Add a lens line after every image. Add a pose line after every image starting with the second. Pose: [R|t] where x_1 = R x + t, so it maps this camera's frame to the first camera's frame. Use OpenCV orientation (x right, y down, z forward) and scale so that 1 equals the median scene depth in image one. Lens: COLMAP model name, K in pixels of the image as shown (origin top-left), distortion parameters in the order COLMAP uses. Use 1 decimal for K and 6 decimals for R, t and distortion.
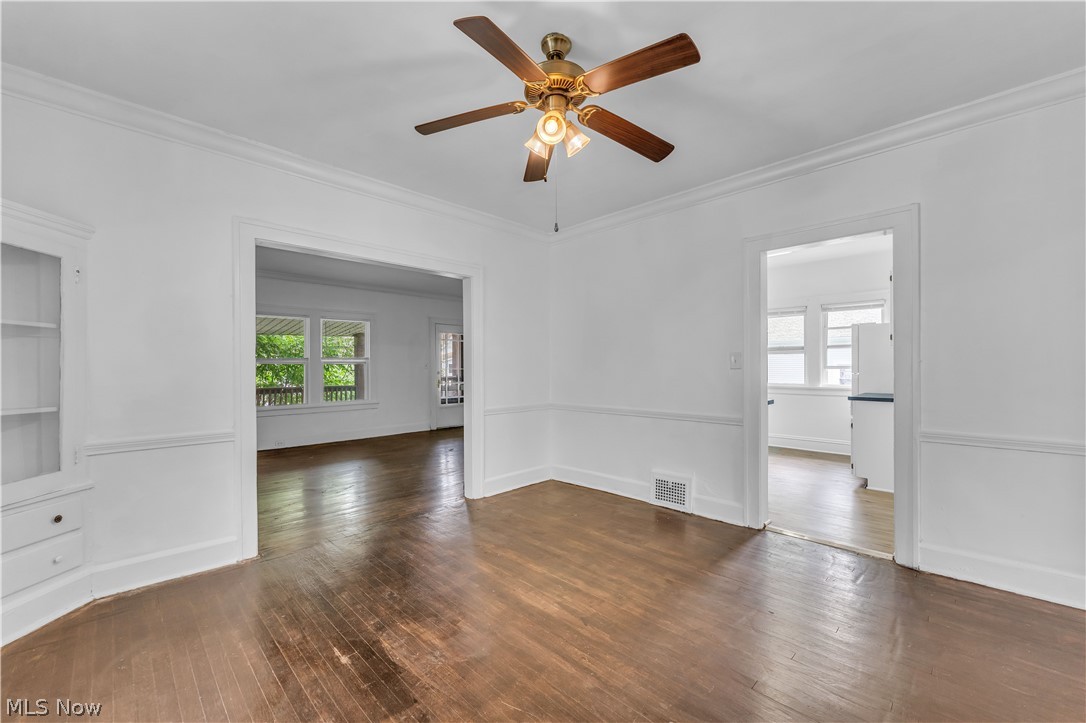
lens RADIAL K [[441.4, 0, 536.8], [0, 441.4, 368.8], [0, 0, 1]] dist [-0.001147, -0.000211]
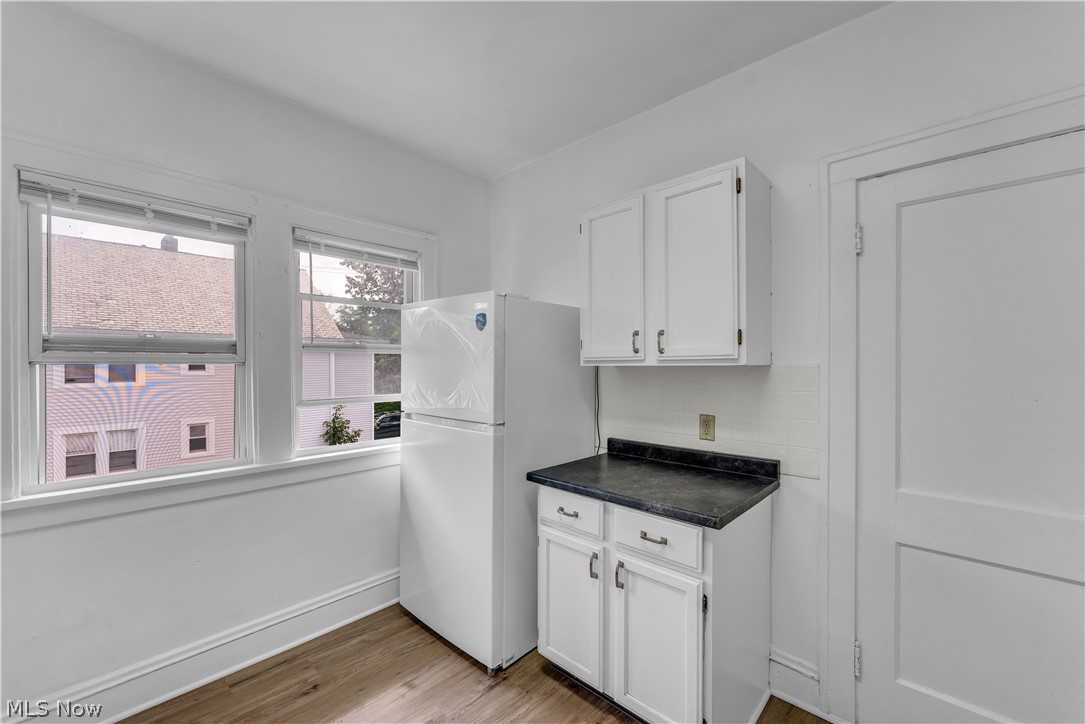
lens RADIAL K [[438.5, 0, 541.3], [0, 438.5, 368.7], [0, 0, 1]] dist [-0.000027, -0.000004]
pose [[-0.033615, -0.004809, 0.999423, 0.289136], [0.006663, 0.999965, 0.005035, -0.032364], [-0.999413, 0.006828, -0.033582, 0.813159]]
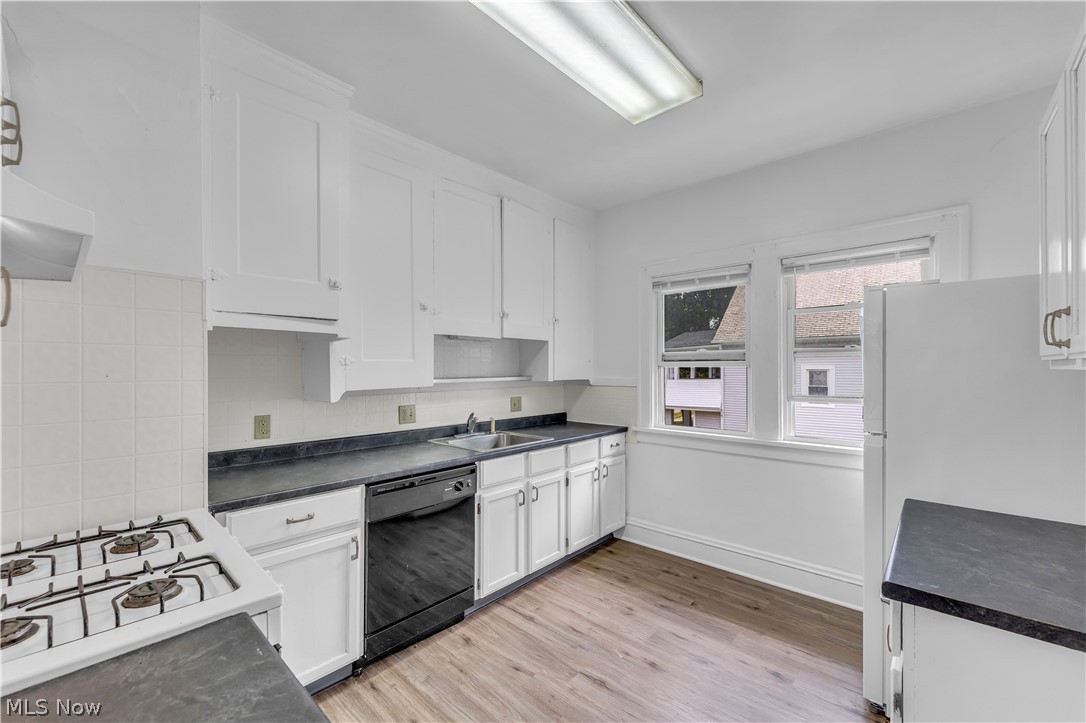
lens RADIAL K [[441.4, 0, 536.8], [0, 441.4, 368.8], [0, 0, 1]] dist [-0.001147, -0.000211]
pose [[0.998539, -0.000439, 0.054033, 0.371623], [0.000597, 0.999996, -0.002918, -0.031863], [-0.054031, 0.002946, 0.998535, 0.565041]]
